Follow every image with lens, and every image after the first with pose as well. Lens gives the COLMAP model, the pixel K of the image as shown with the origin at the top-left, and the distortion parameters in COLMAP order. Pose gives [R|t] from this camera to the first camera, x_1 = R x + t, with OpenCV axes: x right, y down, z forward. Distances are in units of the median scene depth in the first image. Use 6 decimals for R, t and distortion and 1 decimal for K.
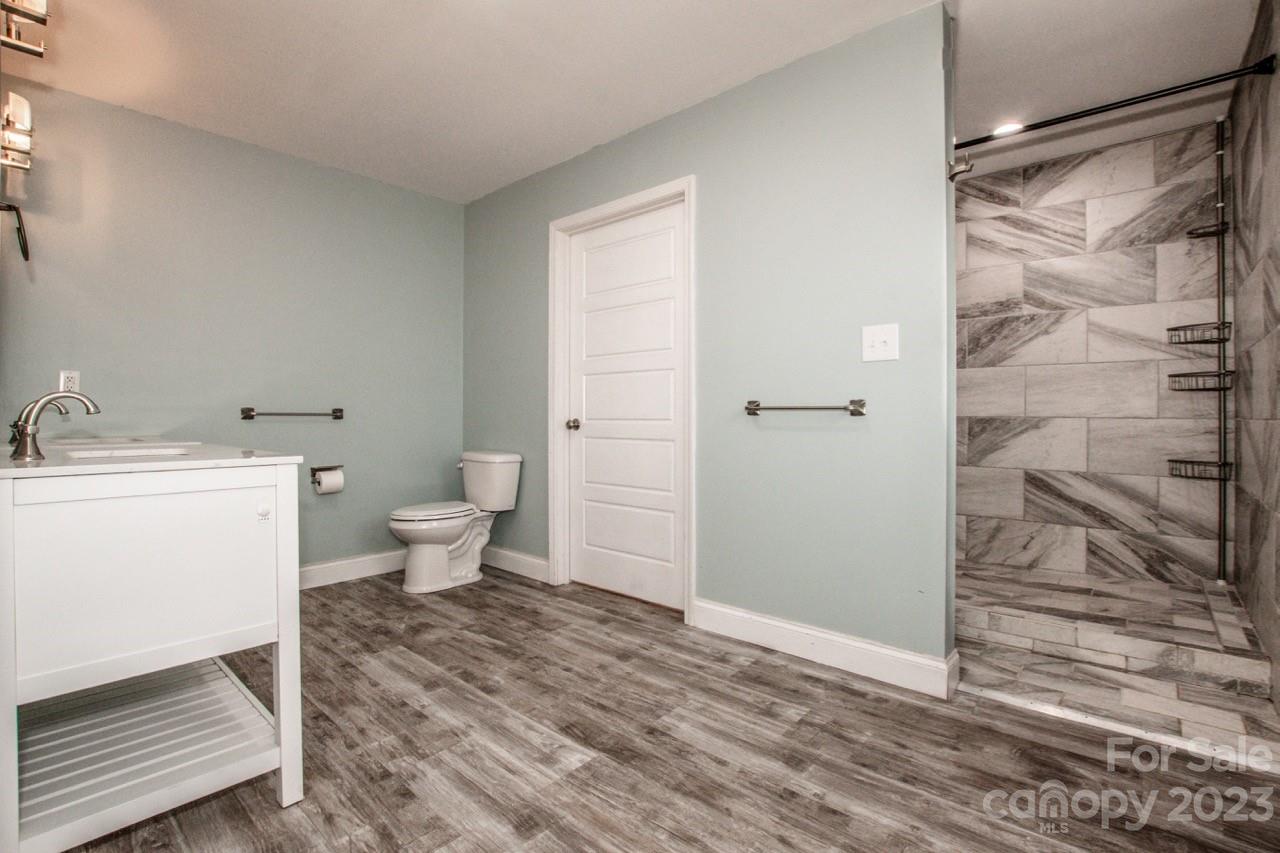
lens RADIAL K [[577.8, 0, 637.0], [0, 577.8, 413.4], [0, 0, 1]] dist [-0.042273, -0.000217]
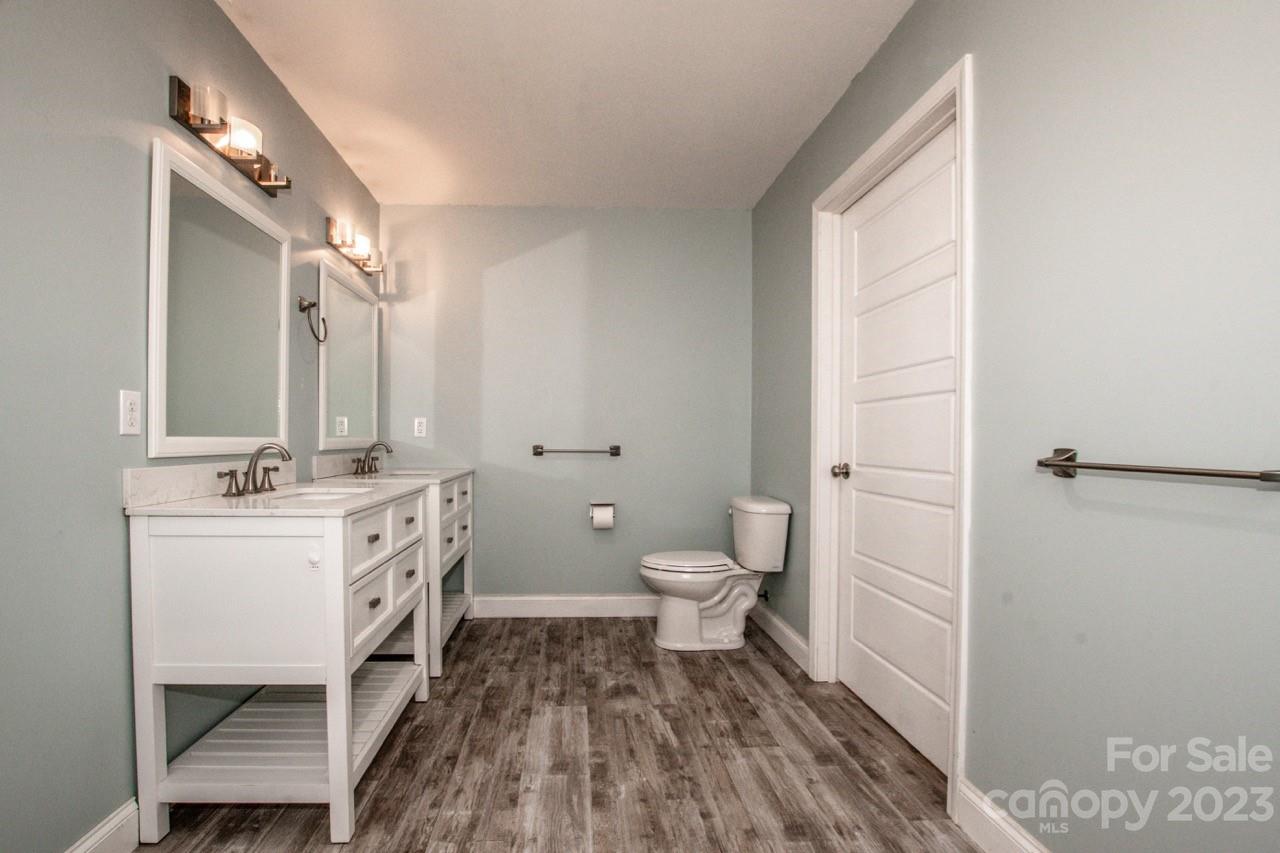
lens RADIAL K [[584.1, 0, 601.1], [0, 584.1, 449.8], [0, 0, 1]] dist [-0.038323, 0.005414]
pose [[0.699870, 0.014964, -0.714114, 0.218089], [-0.000641, 0.999793, 0.020323, -0.024556], [0.714270, -0.013766, 0.699734, 0.285948]]
